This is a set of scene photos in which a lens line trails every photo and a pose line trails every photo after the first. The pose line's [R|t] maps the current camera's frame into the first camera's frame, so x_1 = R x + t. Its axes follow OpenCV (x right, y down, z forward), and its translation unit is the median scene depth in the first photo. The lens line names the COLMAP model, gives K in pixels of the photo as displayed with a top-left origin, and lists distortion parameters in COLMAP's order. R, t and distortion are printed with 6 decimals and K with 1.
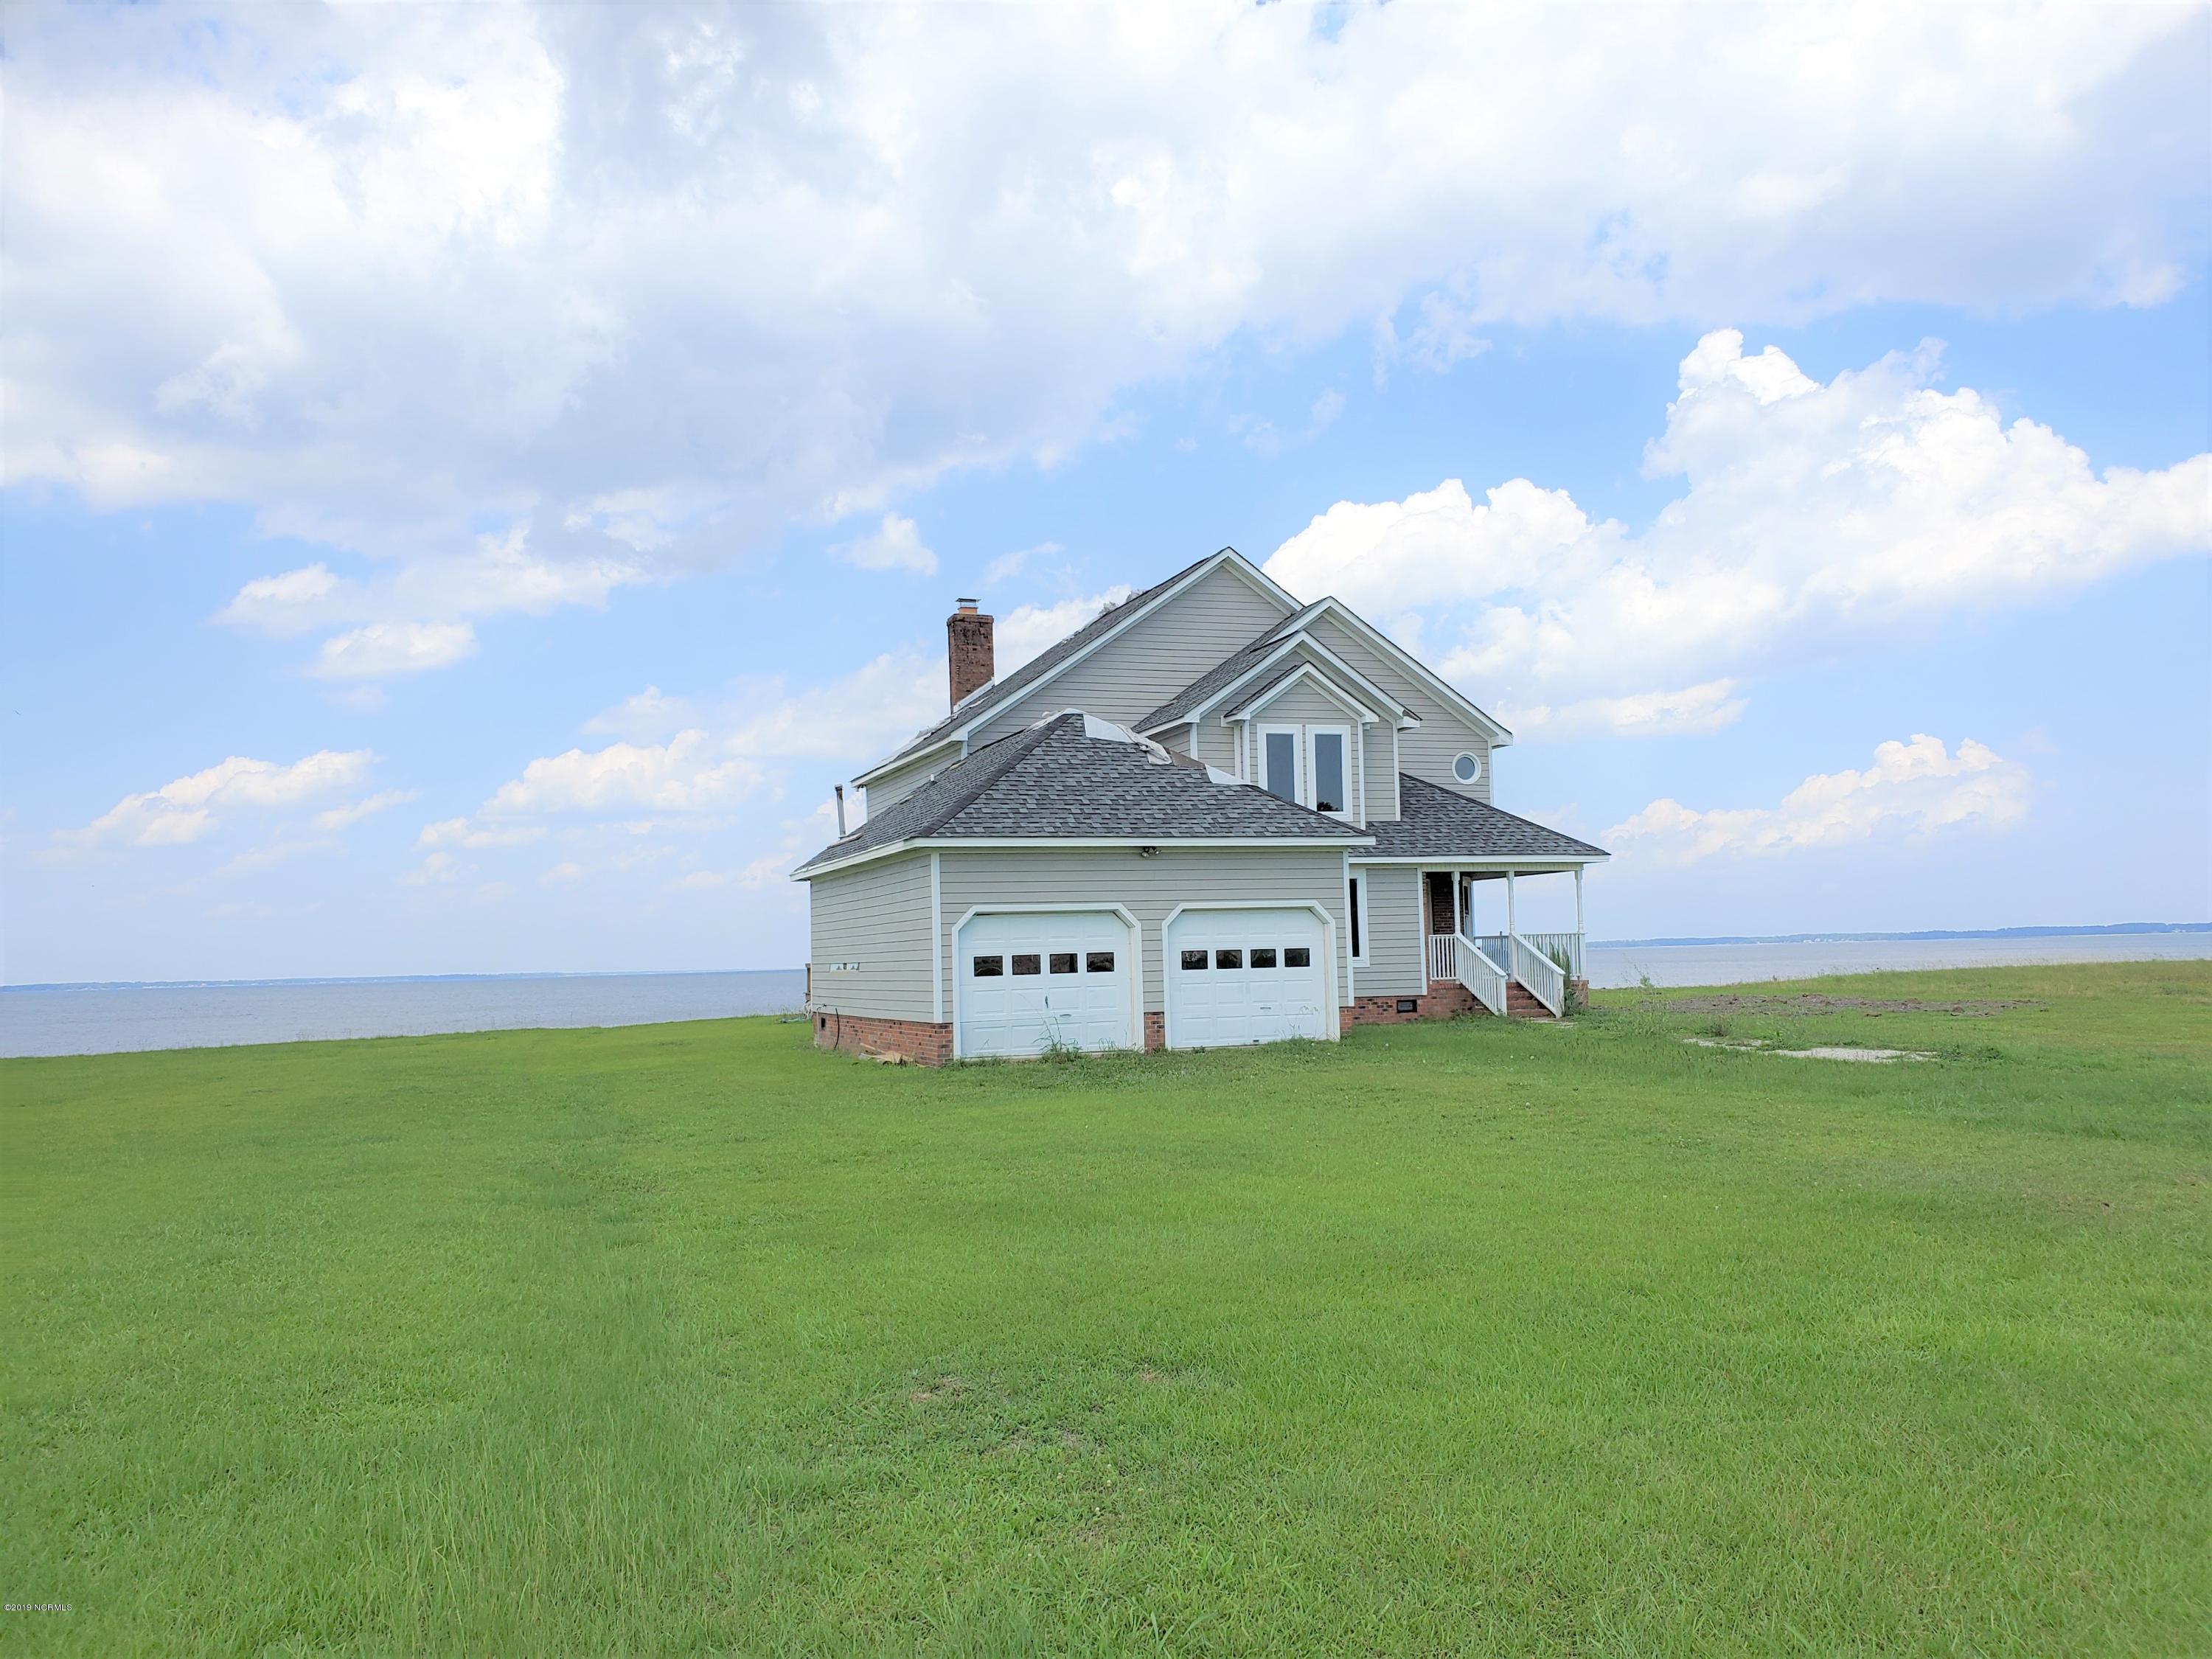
lens RADIAL K [[1768.3, 0, 1121.0], [0, 1768.3, 861.0], [0, 0, 1]] dist [0.022703, -0.006052]
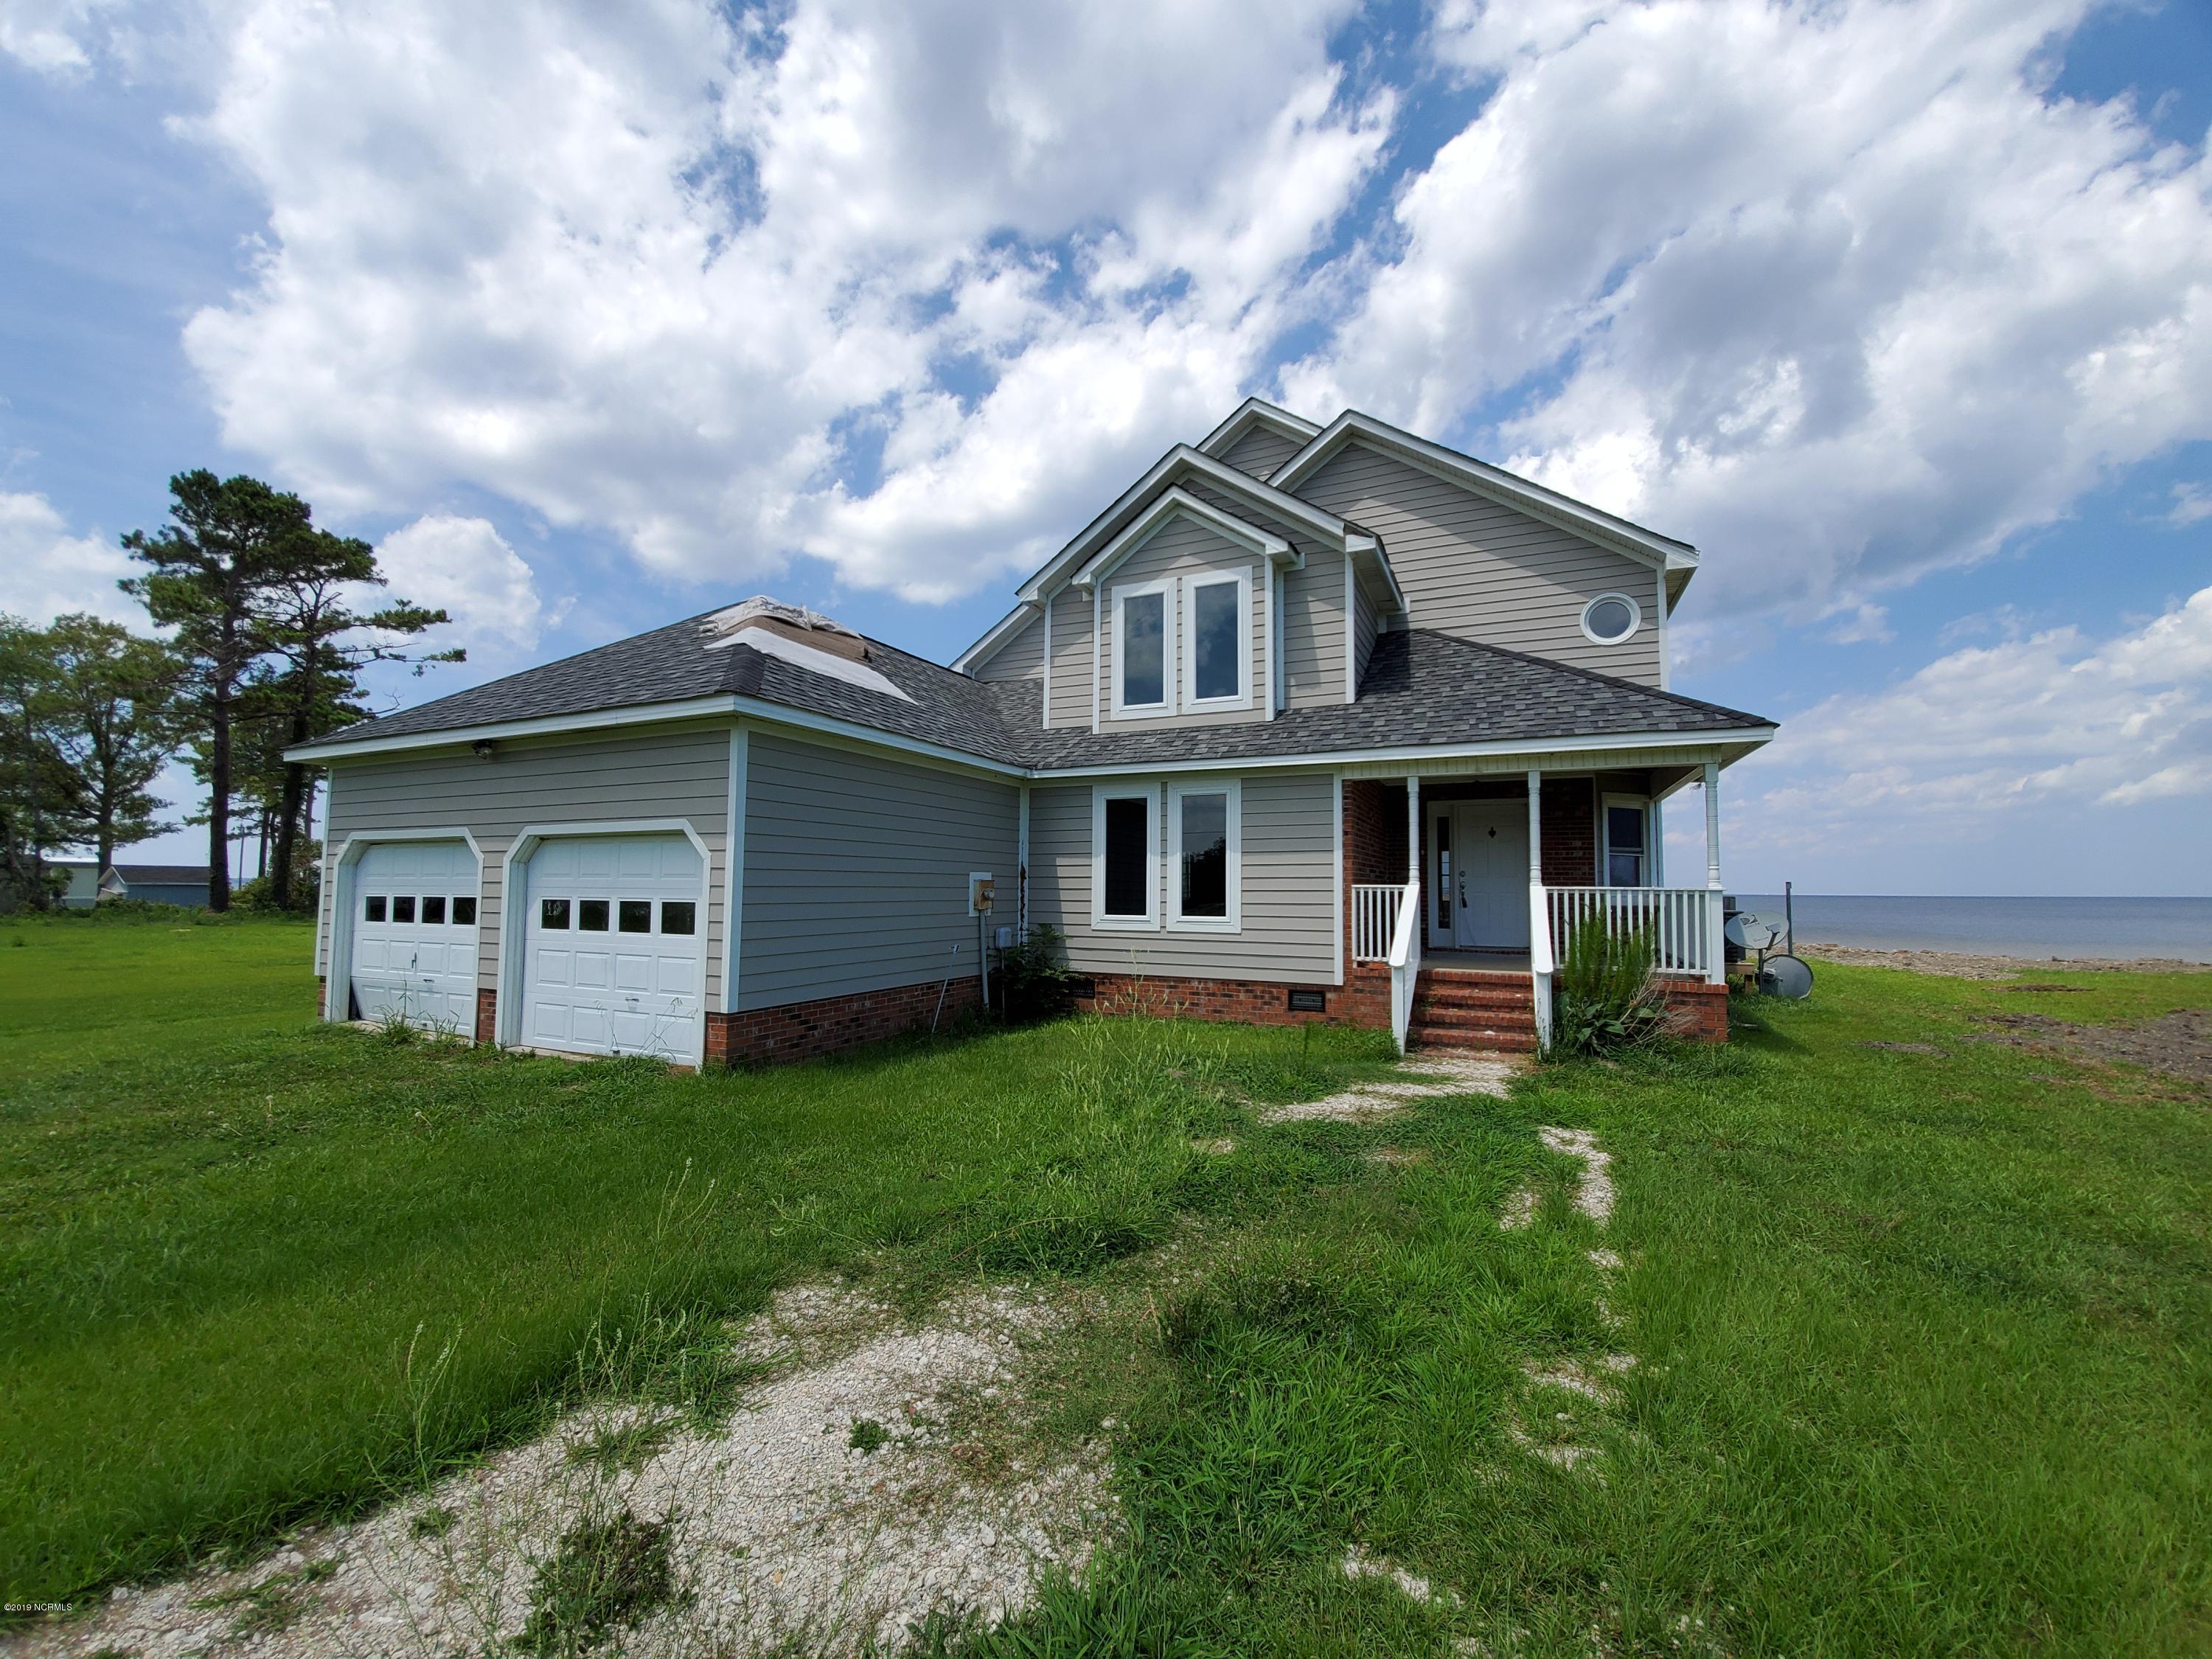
lens RADIAL K [[915.6, 0, 1094.3], [0, 915.6, 831.2], [0, 0, 1]] dist [0.001938, 0.000162]
pose [[0.693101, -0.016264, -0.720657, 0.429788], [0.014140, 0.999860, -0.008965, 0.032049], [0.720702, -0.003976, 0.693234, 0.926197]]
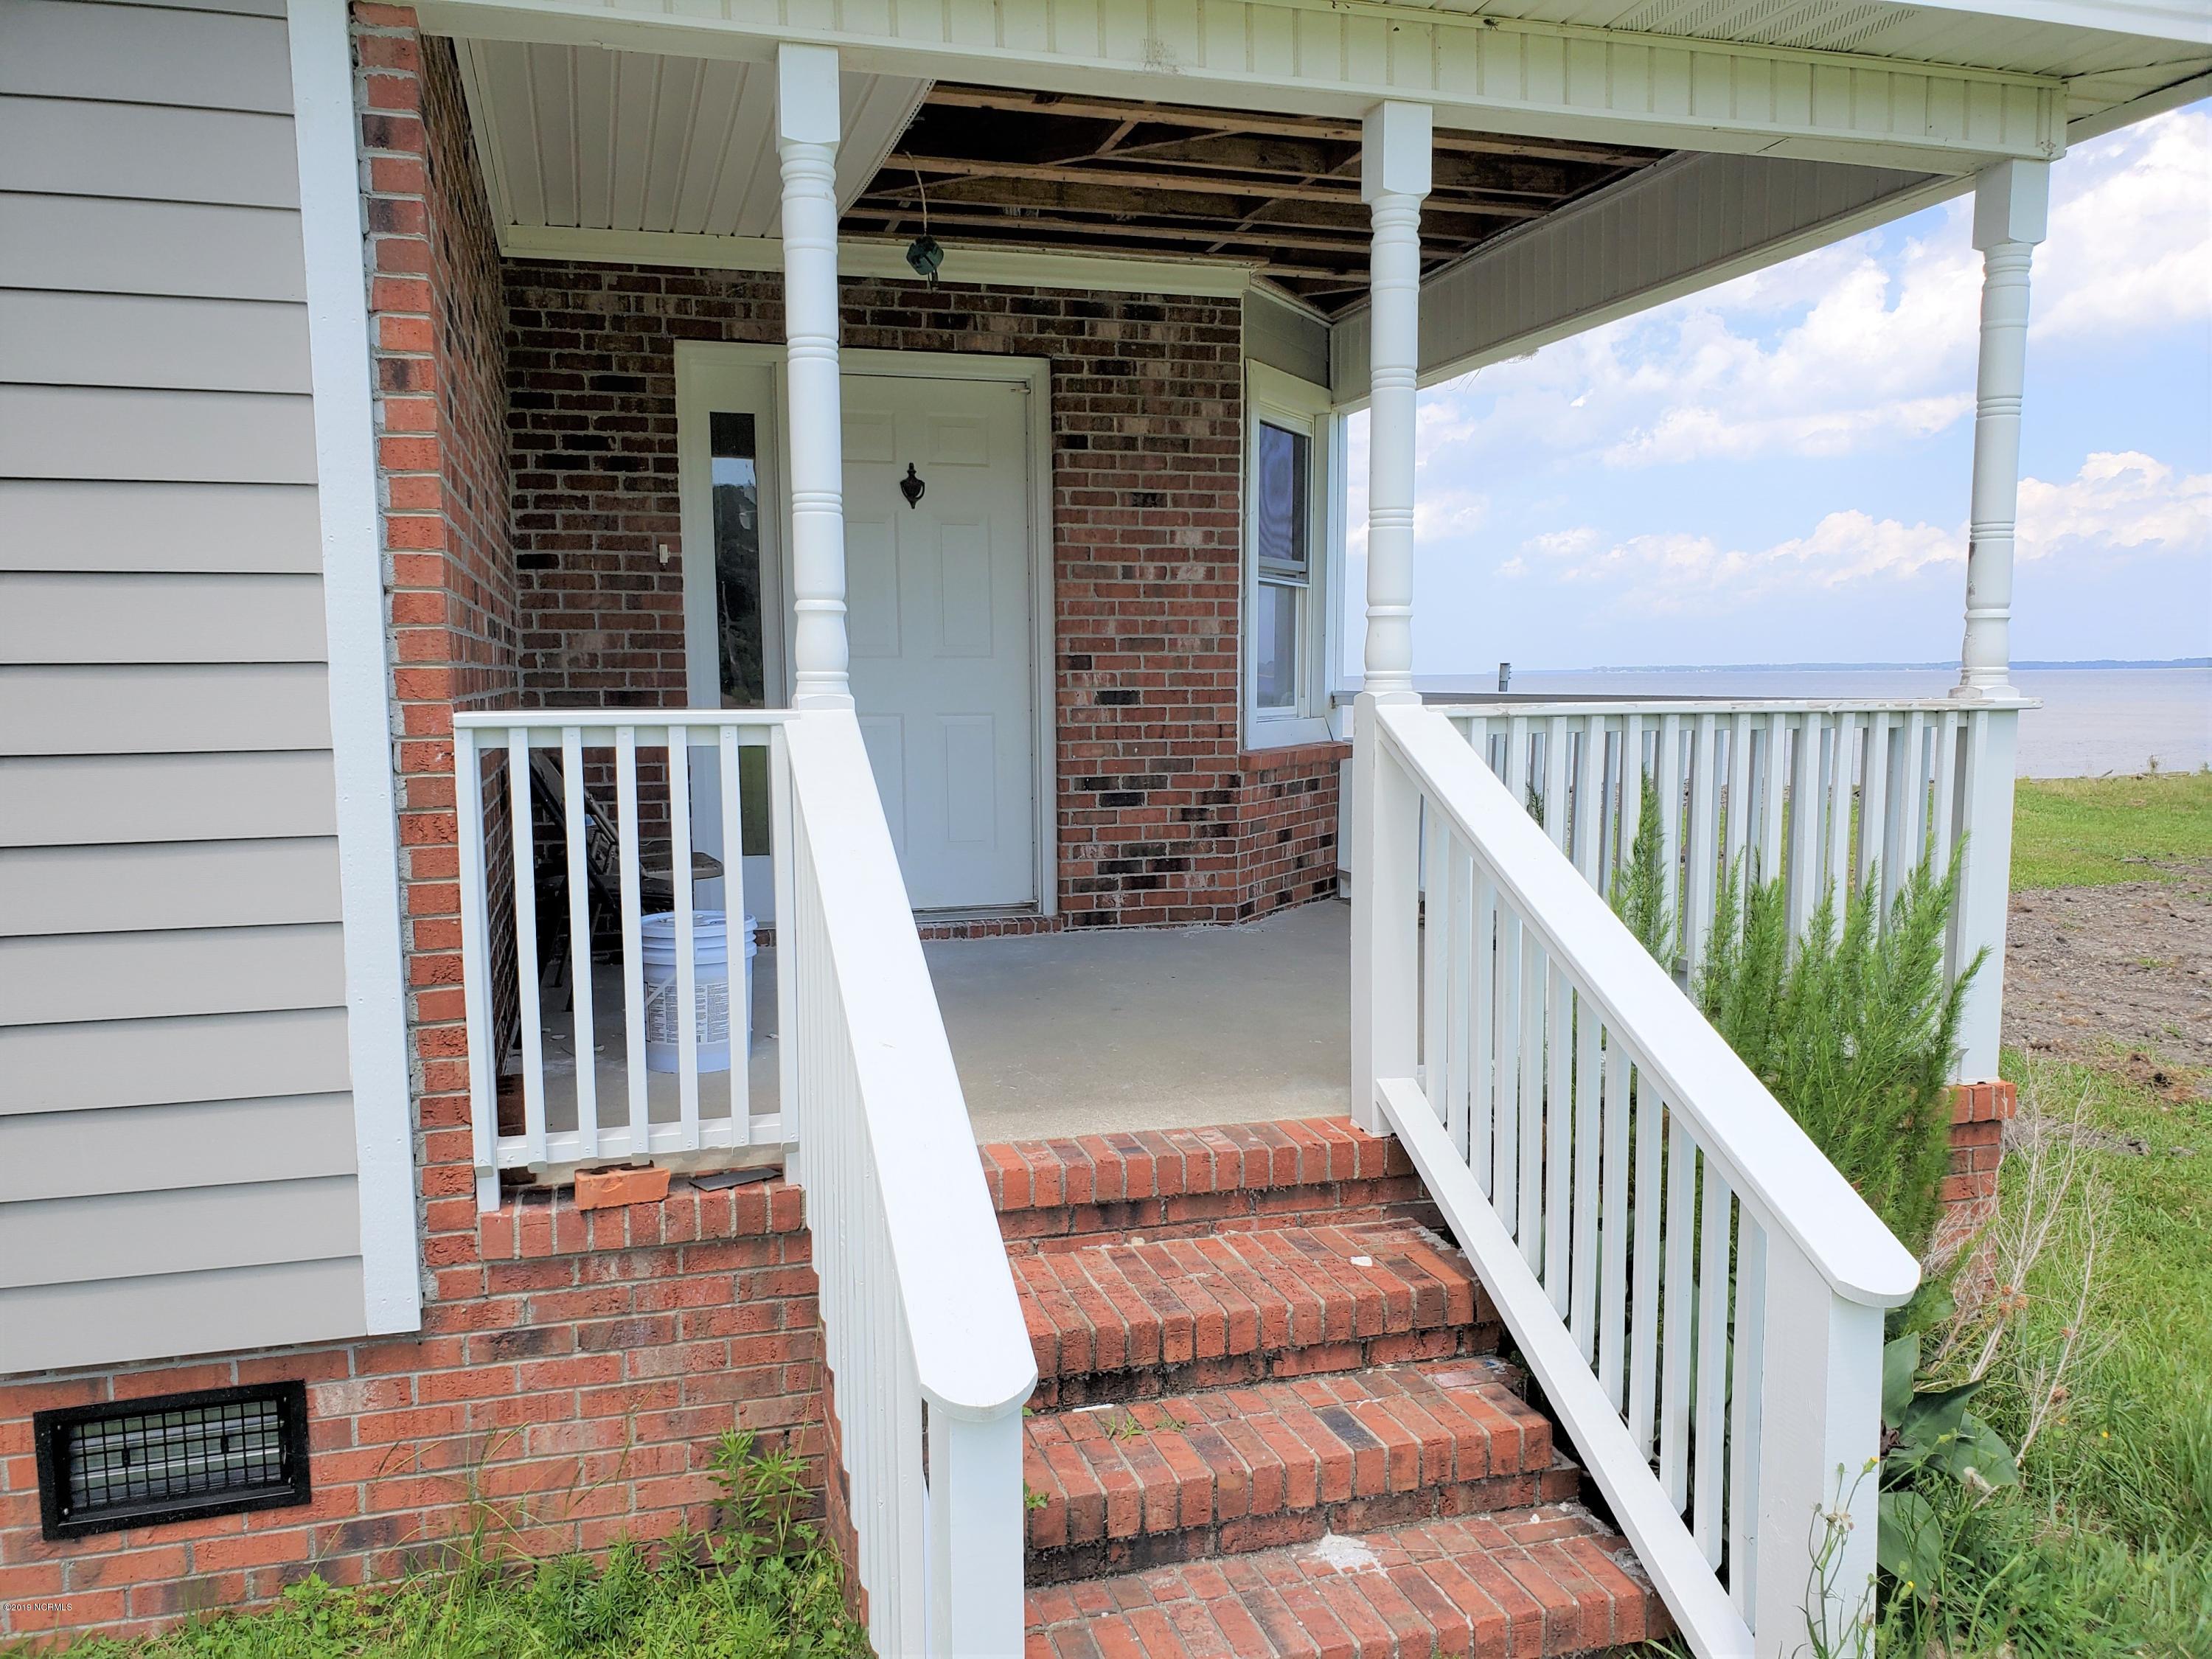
lens RADIAL K [[1768.3, 0, 1121.0], [0, 1768.3, 861.0], [0, 0, 1]] dist [0.022703, -0.006052]
pose [[0.997536, 0.026502, -0.064954, 0.276539], [-0.015912, 0.987240, 0.158441, 0.043341], [0.068324, -0.157017, 0.985230, 1.160725]]
